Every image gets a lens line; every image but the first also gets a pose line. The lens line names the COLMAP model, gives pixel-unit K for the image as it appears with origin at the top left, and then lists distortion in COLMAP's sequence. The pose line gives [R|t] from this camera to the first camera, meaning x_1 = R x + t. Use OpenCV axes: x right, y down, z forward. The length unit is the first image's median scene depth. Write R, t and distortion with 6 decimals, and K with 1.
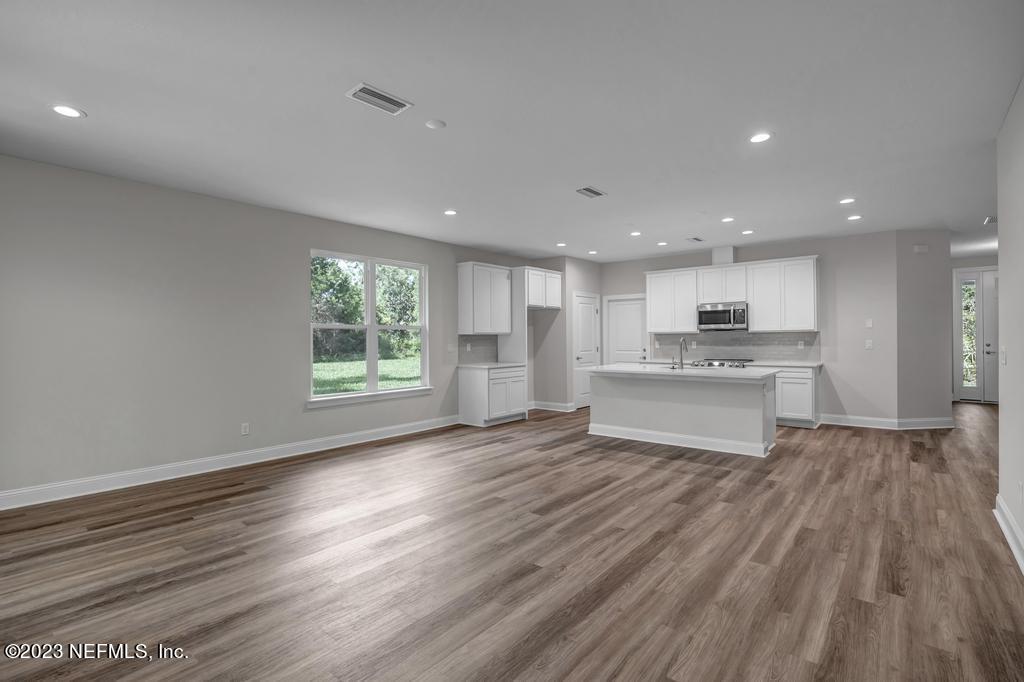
lens RADIAL K [[490.7, 0, 512.0], [0, 490.7, 341.0], [0, 0, 1]] dist [-0.000782, 0.000089]
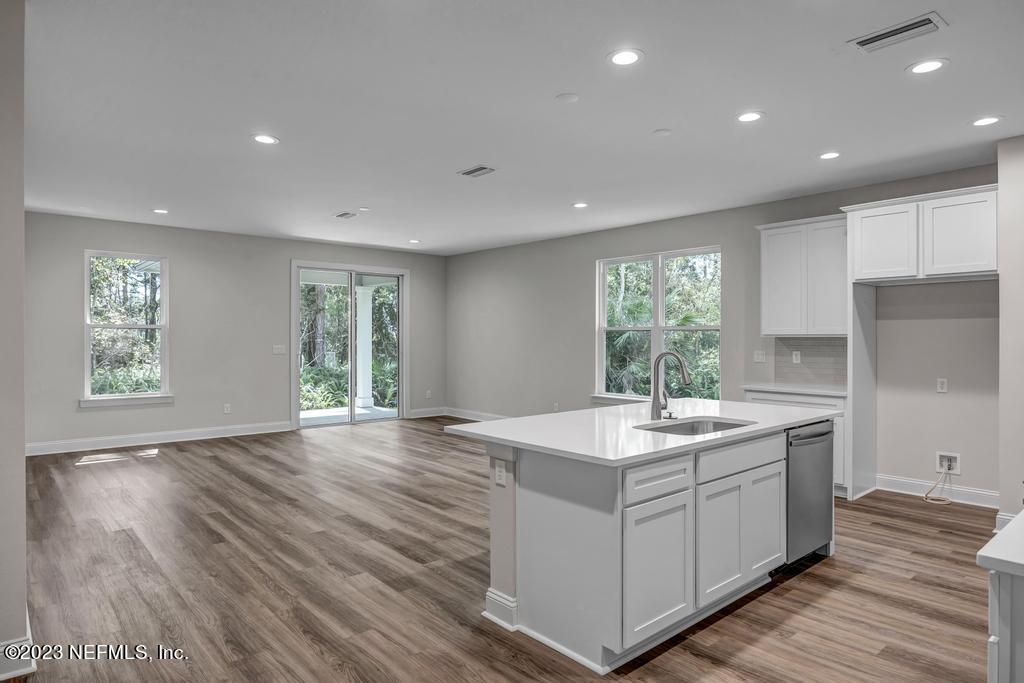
lens RADIAL K [[598.3, 0, 512.0], [0, 598.3, 341.5], [0, 0, 1]] dist [0.002322, 0.001862]
pose [[-0.176351, 0.014686, -0.984218, 1.308844], [-0.005672, 0.999857, 0.015936, -0.032253], [0.984311, 0.008393, -0.176242, 1.391649]]
